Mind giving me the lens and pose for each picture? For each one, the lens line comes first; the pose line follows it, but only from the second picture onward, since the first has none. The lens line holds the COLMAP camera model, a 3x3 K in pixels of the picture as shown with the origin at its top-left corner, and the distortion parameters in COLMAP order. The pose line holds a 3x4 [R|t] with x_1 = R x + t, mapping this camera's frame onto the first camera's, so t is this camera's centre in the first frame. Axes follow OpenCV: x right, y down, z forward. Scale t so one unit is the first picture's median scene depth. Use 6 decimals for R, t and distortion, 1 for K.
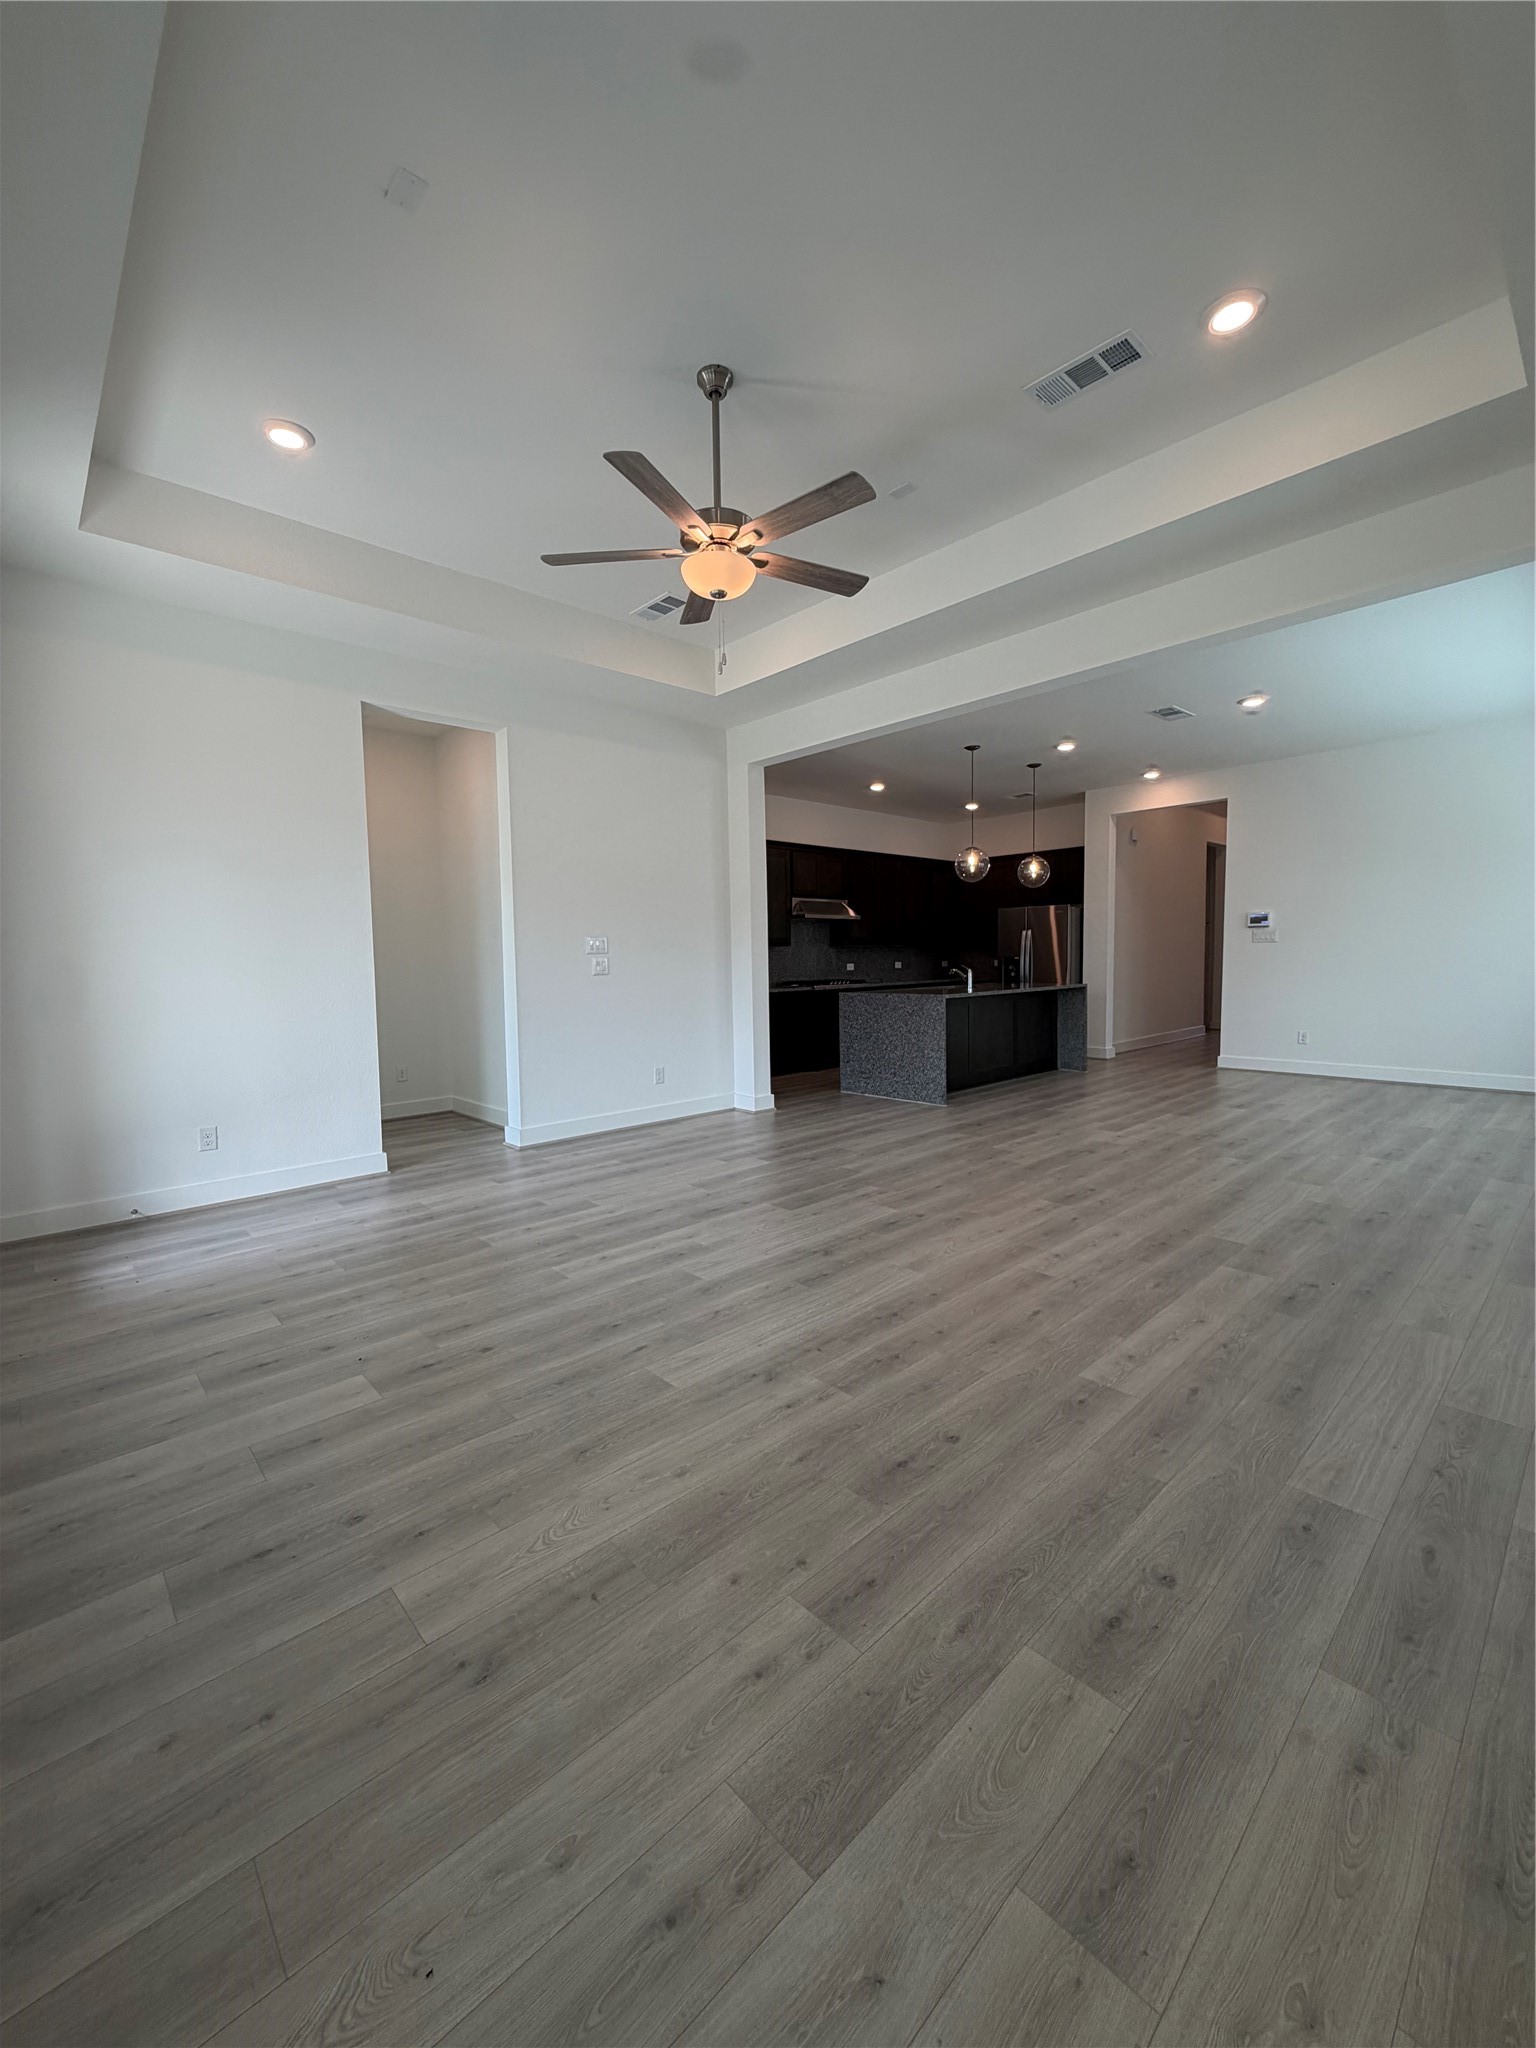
lens RADIAL K [[821.3, 0, 757.1], [0, 821.3, 1026.5], [0, 0, 1]] dist [0.002901, 0.000399]
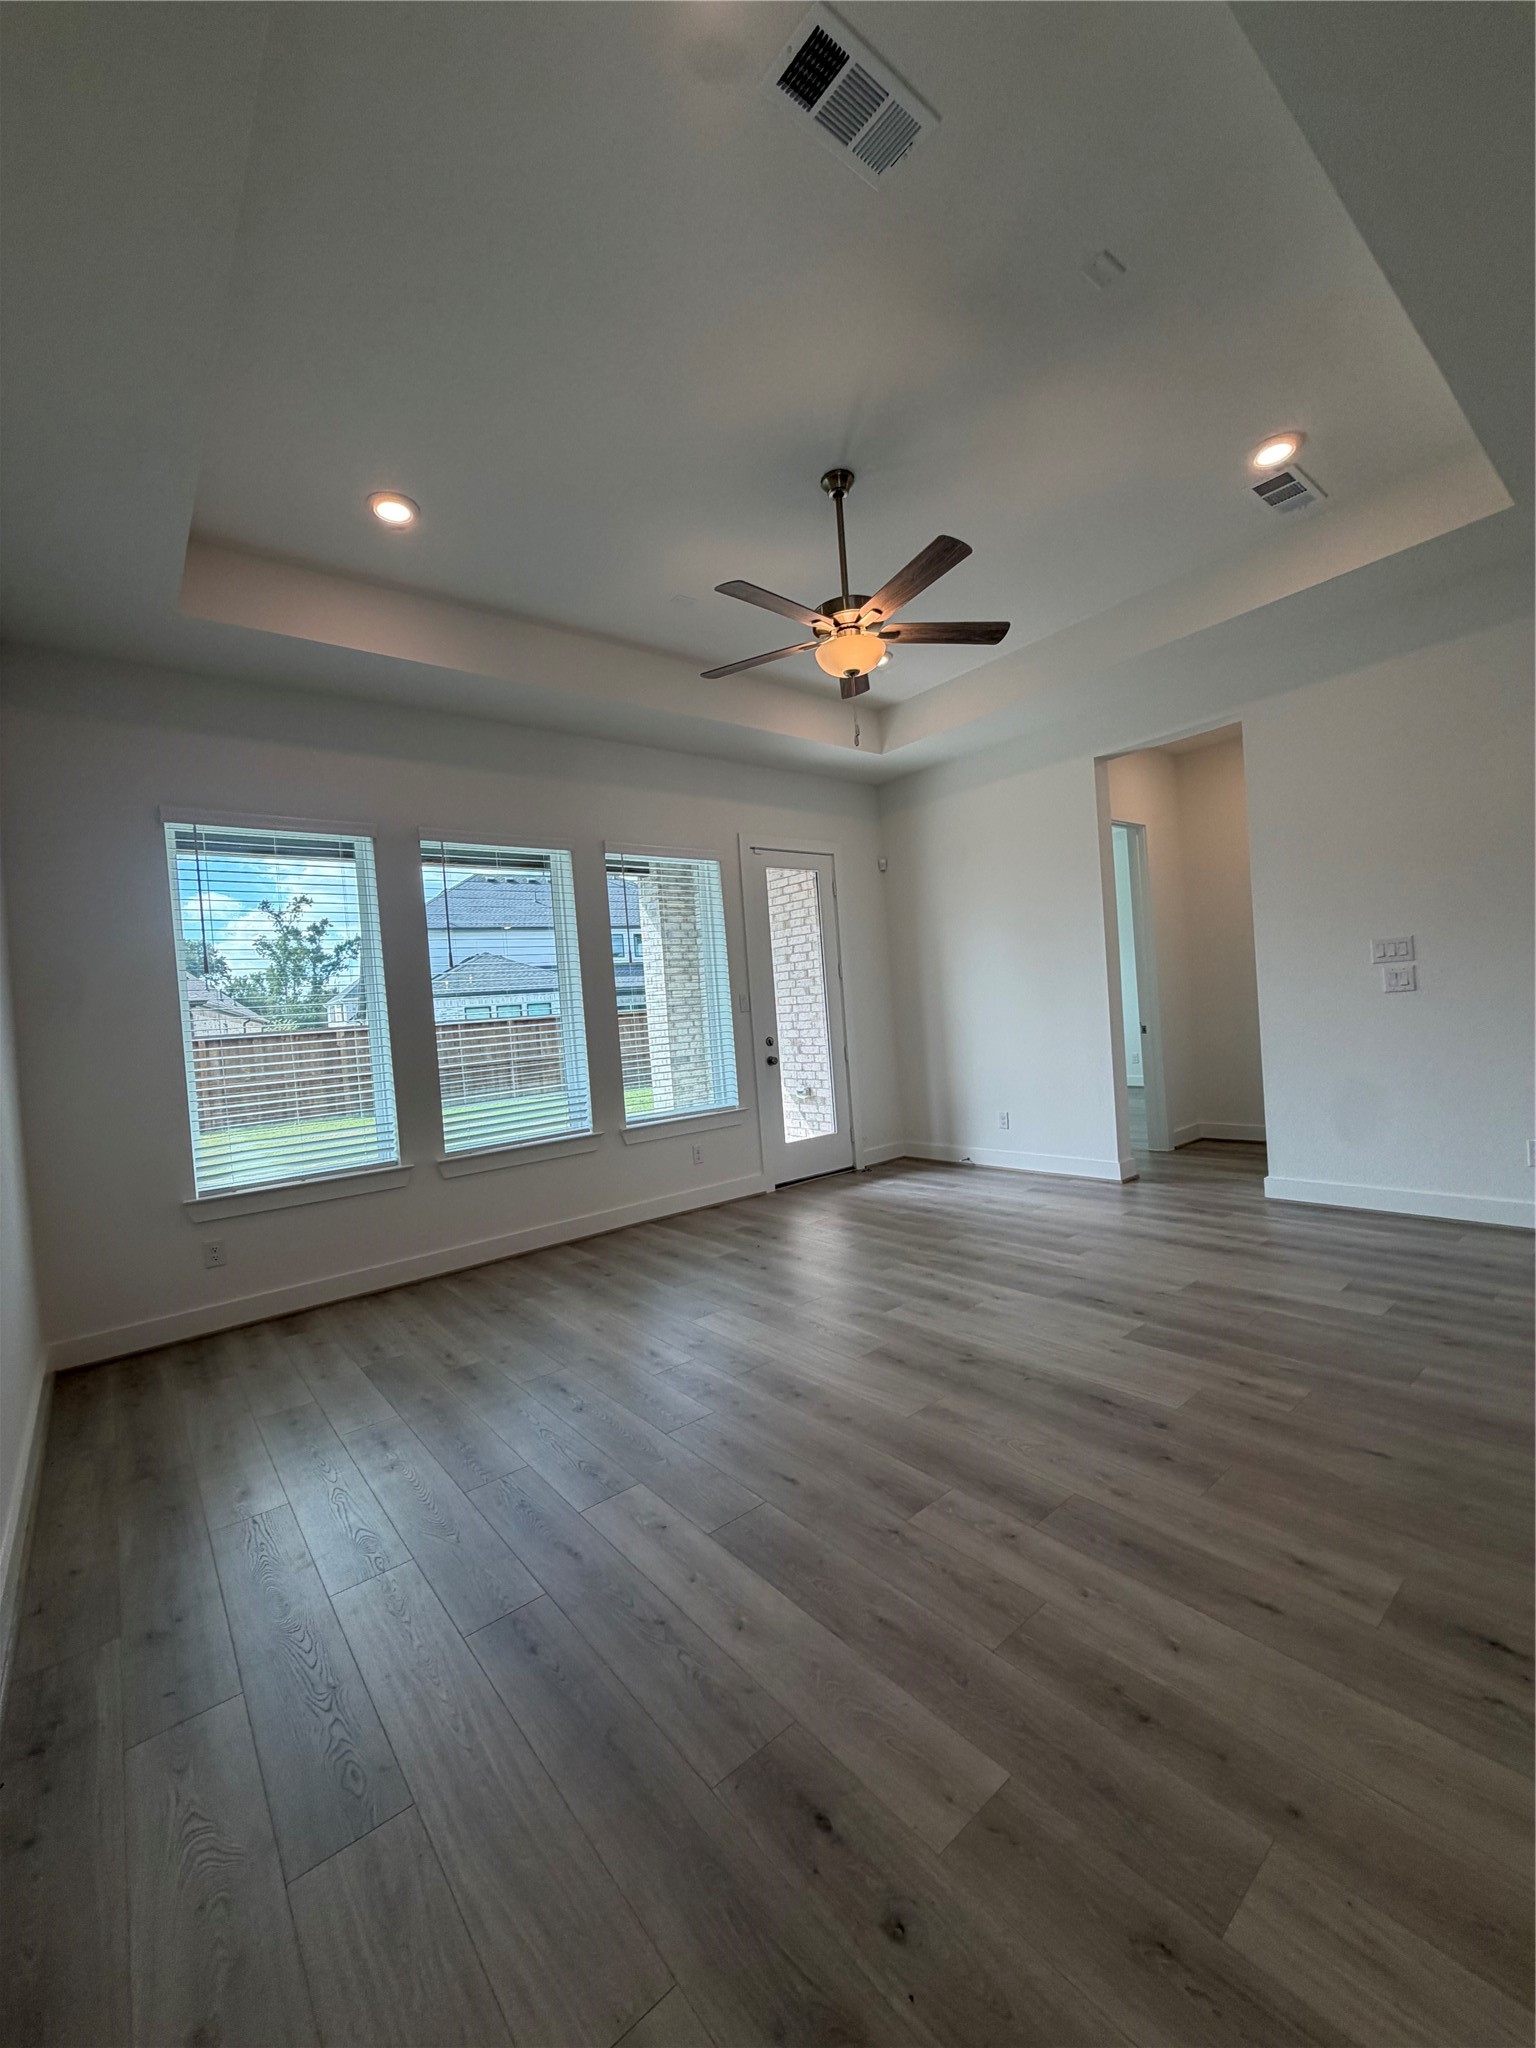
lens RADIAL K [[821.3, 0, 767.0], [0, 821.3, 1017.9], [0, 0, 1]] dist [0.002901, 0.000399]
pose [[-0.067045, 0.031550, -0.997251, 0.898020], [-0.006712, 0.999463, 0.032071, -0.095481], [0.997727, 0.008844, -0.066797, 0.829906]]
